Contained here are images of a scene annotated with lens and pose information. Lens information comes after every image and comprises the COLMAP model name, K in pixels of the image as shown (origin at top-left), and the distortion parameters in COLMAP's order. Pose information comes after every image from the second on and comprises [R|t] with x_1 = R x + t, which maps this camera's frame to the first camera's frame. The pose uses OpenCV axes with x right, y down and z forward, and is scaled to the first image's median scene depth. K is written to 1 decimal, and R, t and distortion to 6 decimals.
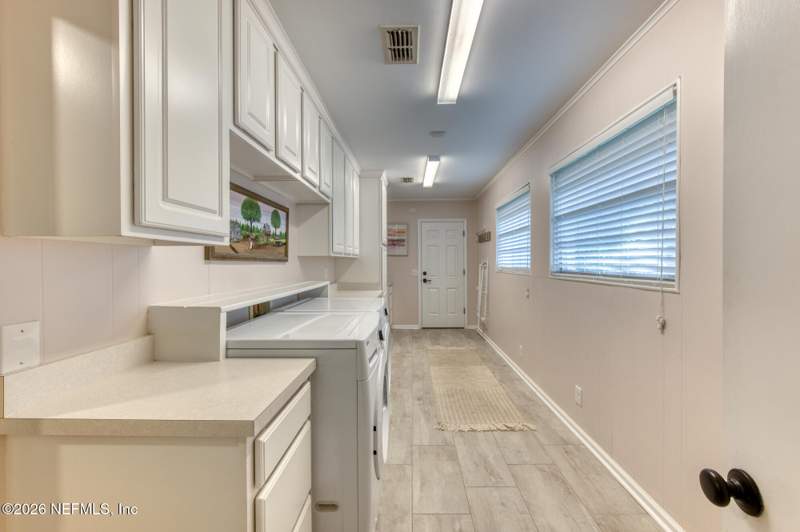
lens RADIAL K [[315.5, 0, 401.5], [0, 315.5, 262.8], [0, 0, 1]] dist [0.000771, 0.000130]
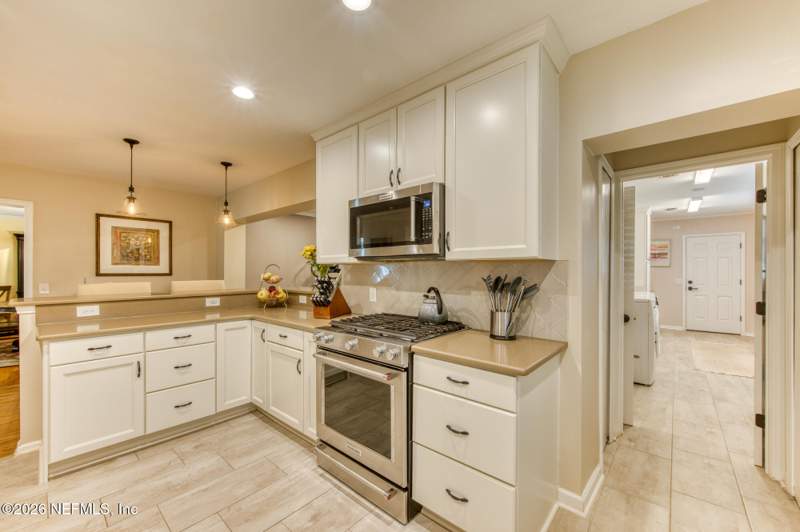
lens RADIAL K [[315.5, 0, 399.7], [0, 315.5, 266.3], [0, 0, 1]] dist [0.000771, 0.000130]
pose [[0.773687, 0.009182, -0.633501, -0.016703], [-0.015604, 0.999868, -0.004564, -0.001646], [0.633376, 0.013416, 0.773728, -0.593247]]
